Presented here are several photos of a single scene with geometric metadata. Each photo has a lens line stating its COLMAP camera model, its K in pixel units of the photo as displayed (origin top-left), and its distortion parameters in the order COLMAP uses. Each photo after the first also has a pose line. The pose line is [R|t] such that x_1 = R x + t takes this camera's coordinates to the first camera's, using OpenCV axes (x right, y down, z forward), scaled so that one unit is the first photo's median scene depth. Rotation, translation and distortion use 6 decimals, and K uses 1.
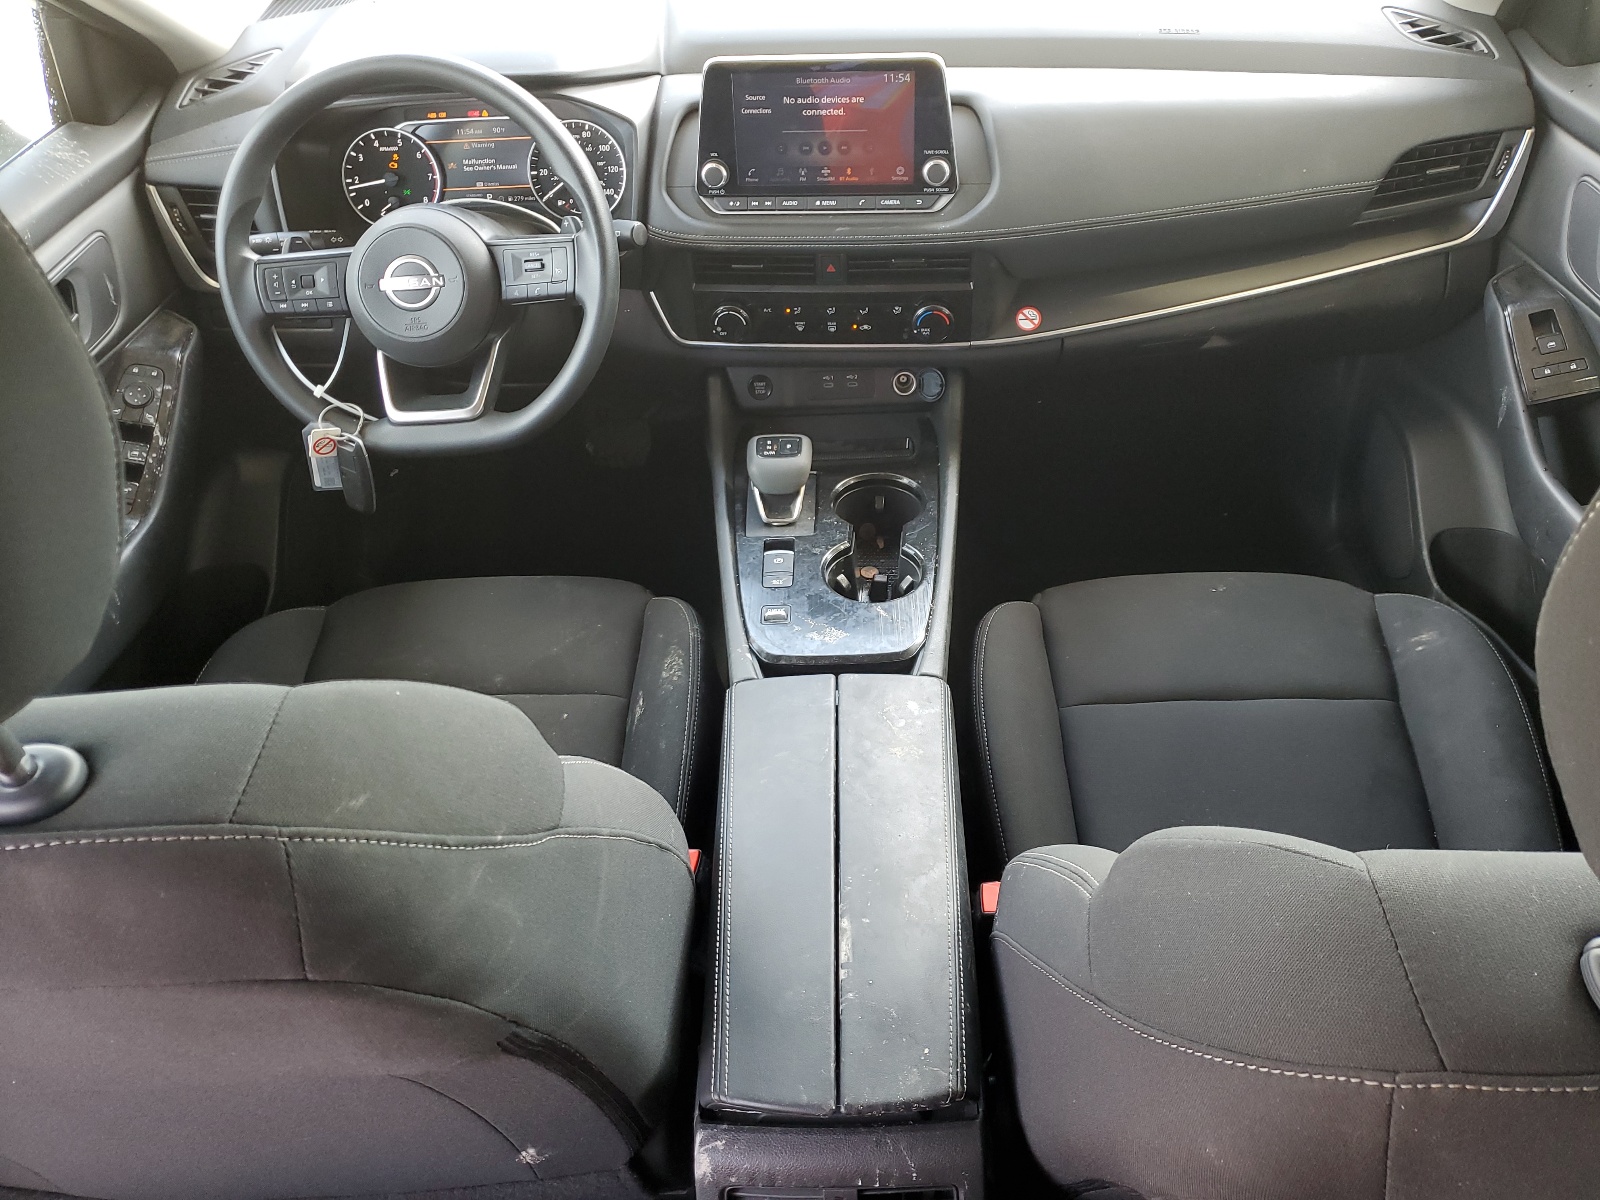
lens RADIAL K [[1210.8, 0, 802.8], [0, 1210.8, 599.3], [0, 0, 1]] dist [0.008011, 0.000741]
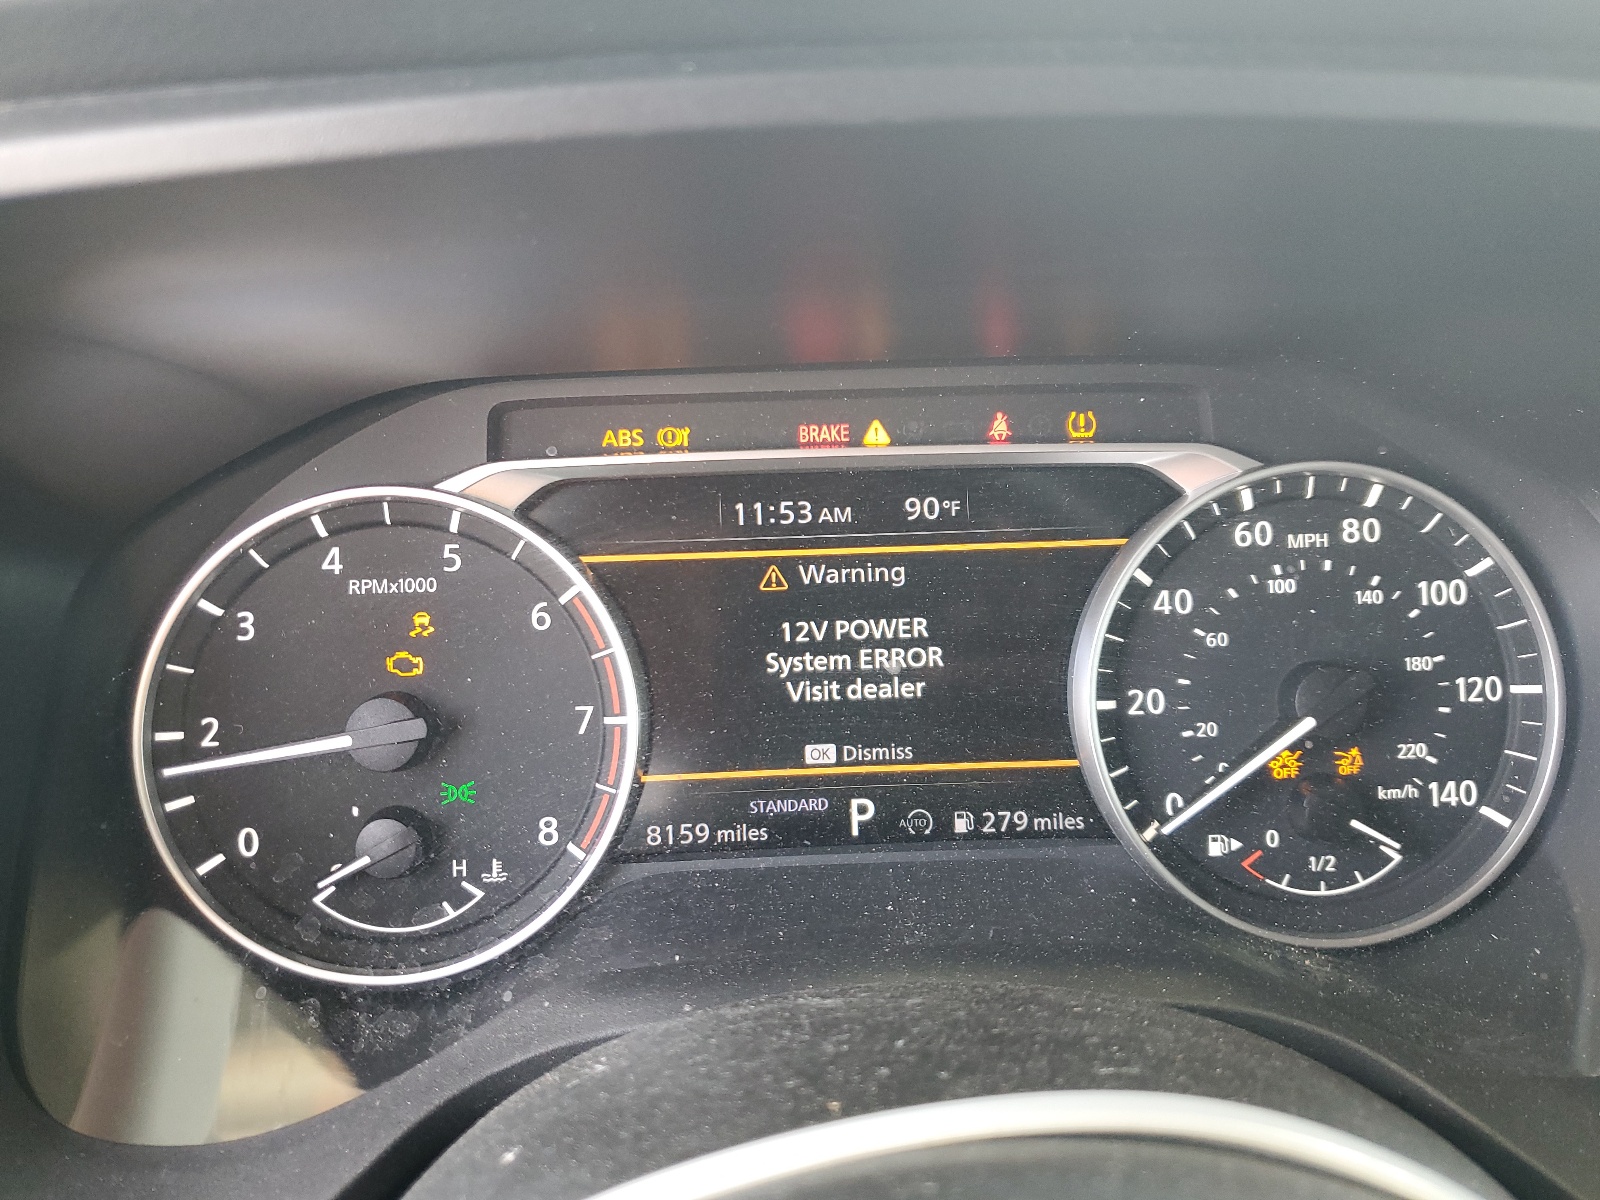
lens RADIAL K [[1210.8, 0, 798.6], [0, 1210.8, 598.2], [0, 0, 1]] dist [0.008011, 0.000741]
pose [[0.999800, 0.010239, 0.017184, -0.276968], [-0.003718, 0.939215, -0.343310, -0.299992], [-0.019654, 0.343177, 0.939065, 0.808826]]
